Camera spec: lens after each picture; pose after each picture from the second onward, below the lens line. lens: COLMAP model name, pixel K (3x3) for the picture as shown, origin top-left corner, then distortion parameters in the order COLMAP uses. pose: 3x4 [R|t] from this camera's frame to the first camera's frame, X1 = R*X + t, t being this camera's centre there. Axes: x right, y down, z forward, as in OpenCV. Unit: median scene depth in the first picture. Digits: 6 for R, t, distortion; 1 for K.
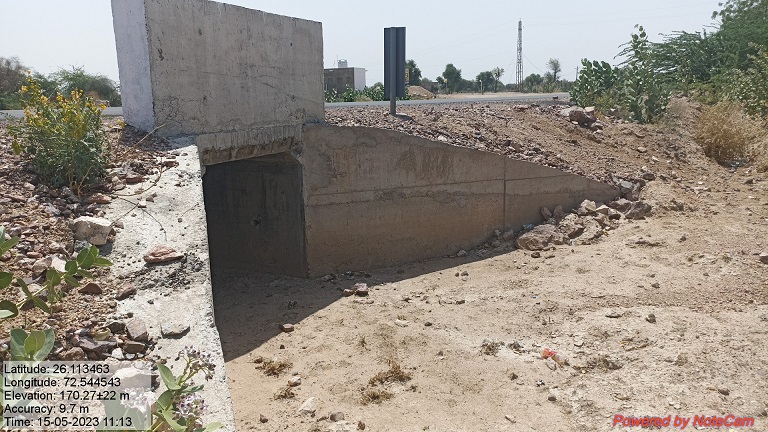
lens RADIAL K [[567.8, 0, 386.2], [0, 567.8, 217.0], [0, 0, 1]] dist [0.051557, -0.061239]
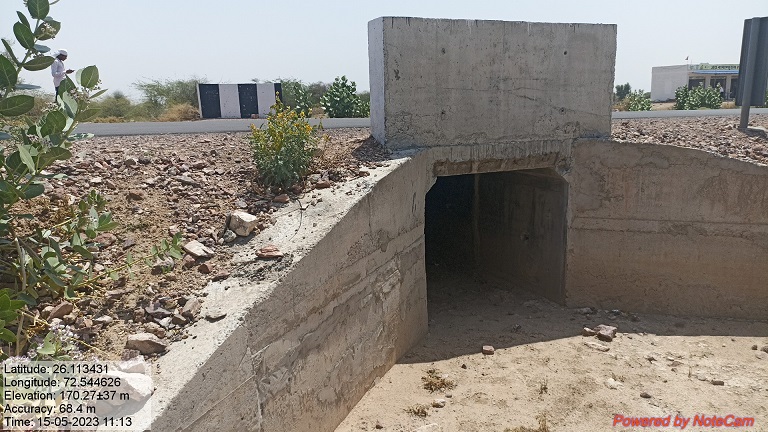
lens RADIAL K [[567.8, 0, 382.2], [0, 567.8, 216.7], [0, 0, 1]] dist [0.051557, -0.061239]
pose [[0.749474, 0.125960, -0.649941, 0.226336], [-0.130404, 0.990588, 0.041604, -0.035767], [0.649064, 0.053573, 0.758845, 0.107115]]
